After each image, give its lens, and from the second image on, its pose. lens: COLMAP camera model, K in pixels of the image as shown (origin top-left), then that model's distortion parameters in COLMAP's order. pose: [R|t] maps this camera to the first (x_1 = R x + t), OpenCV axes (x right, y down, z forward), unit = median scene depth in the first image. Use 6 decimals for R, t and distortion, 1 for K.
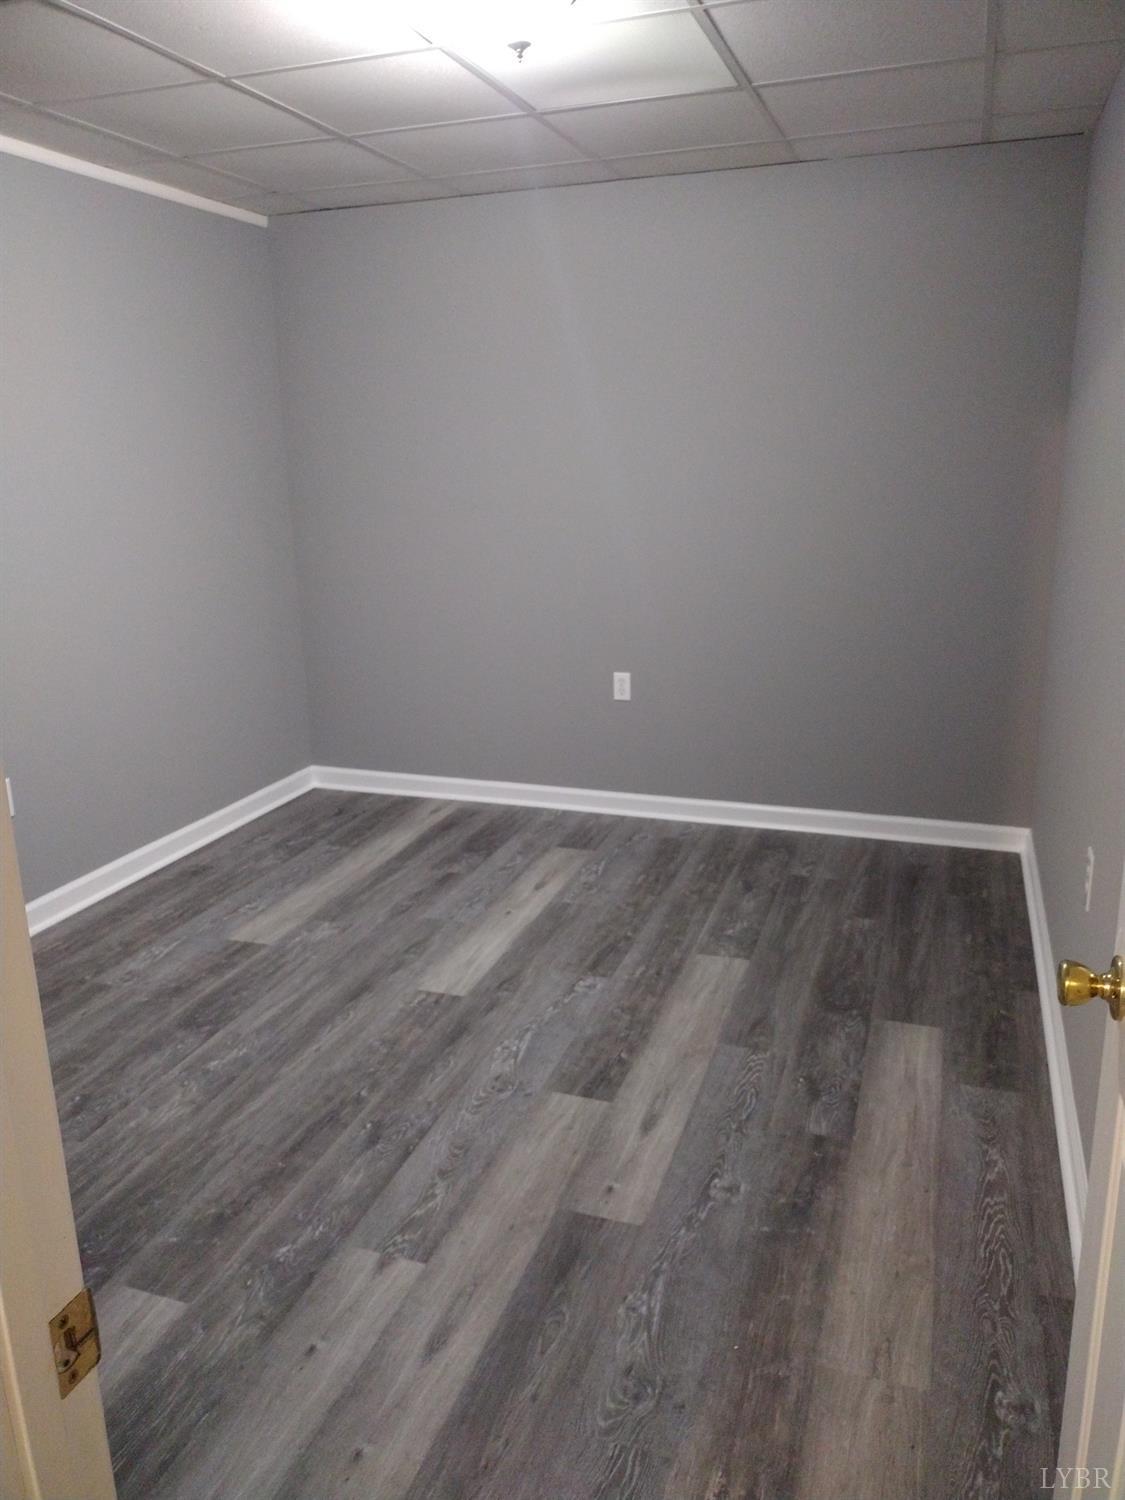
lens RADIAL K [[1117.6, 0, 565.3], [0, 1117.6, 744.0], [0, 0, 1]] dist [0.092855, -0.120602]
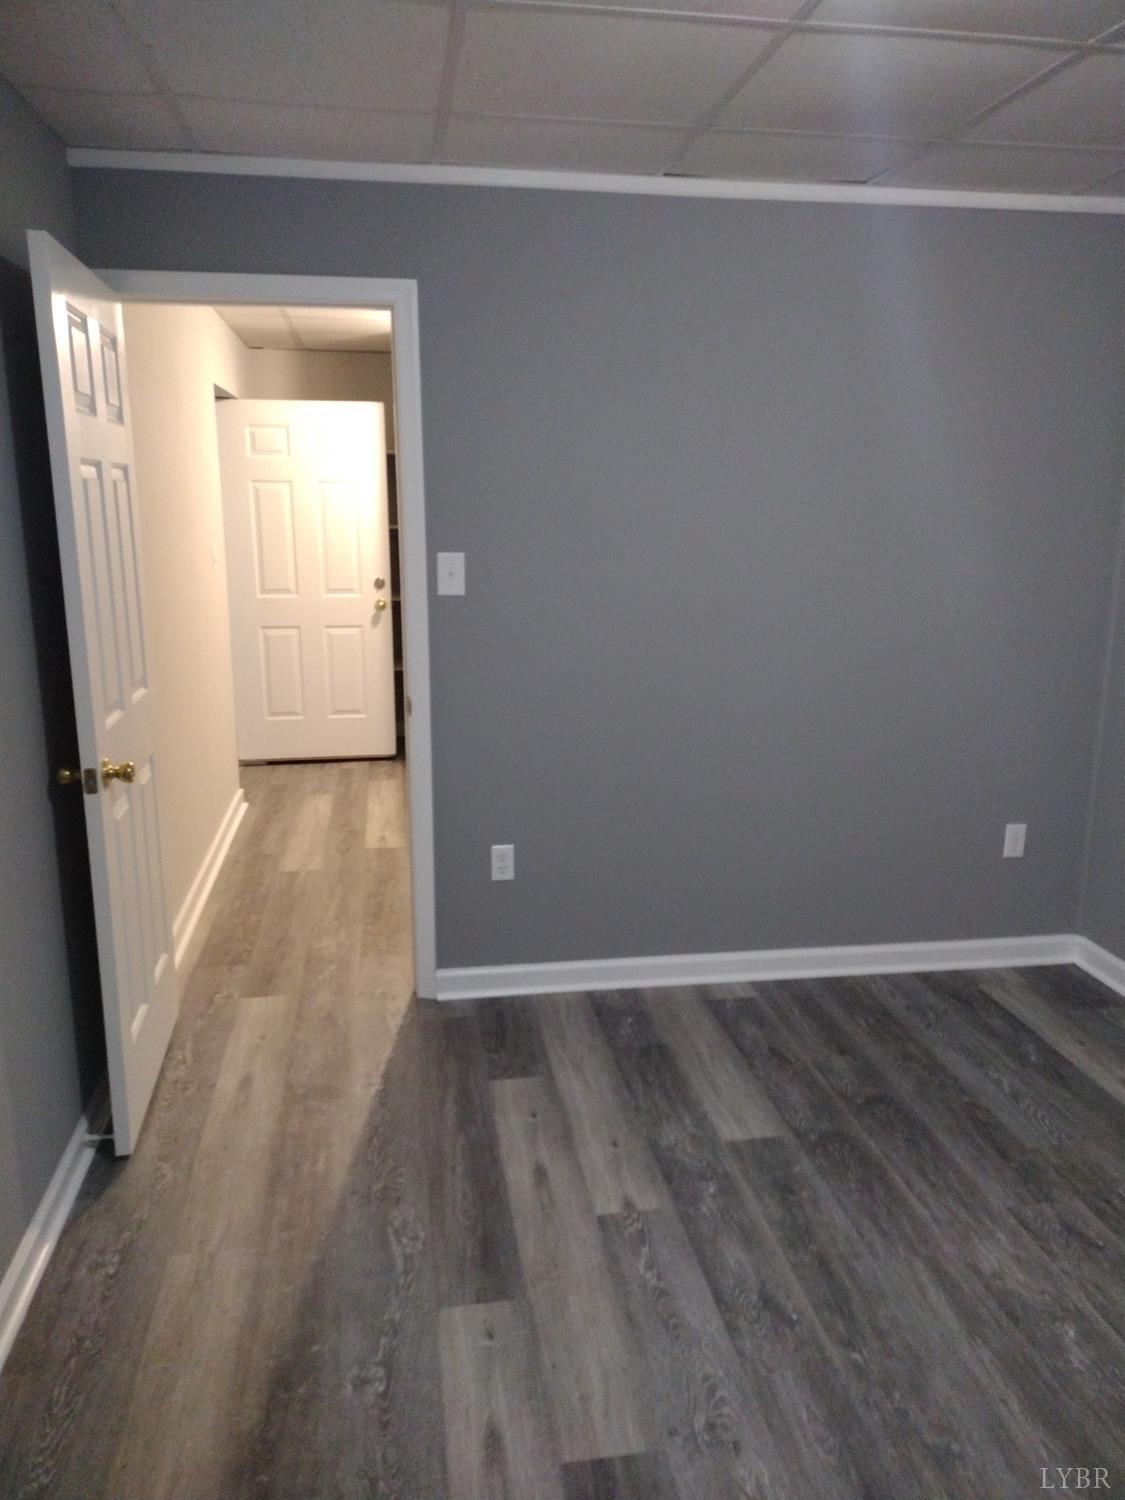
lens RADIAL K [[1117.6, 0, 565.3], [0, 1117.6, 744.0], [0, 0, 1]] dist [0.092855, -0.120602]
pose [[-0.881080, 0.118289, -0.457937, 0.353532], [-0.108404, 0.891940, 0.438966, -0.447285], [0.460377, 0.436406, -0.773047, 1.545452]]
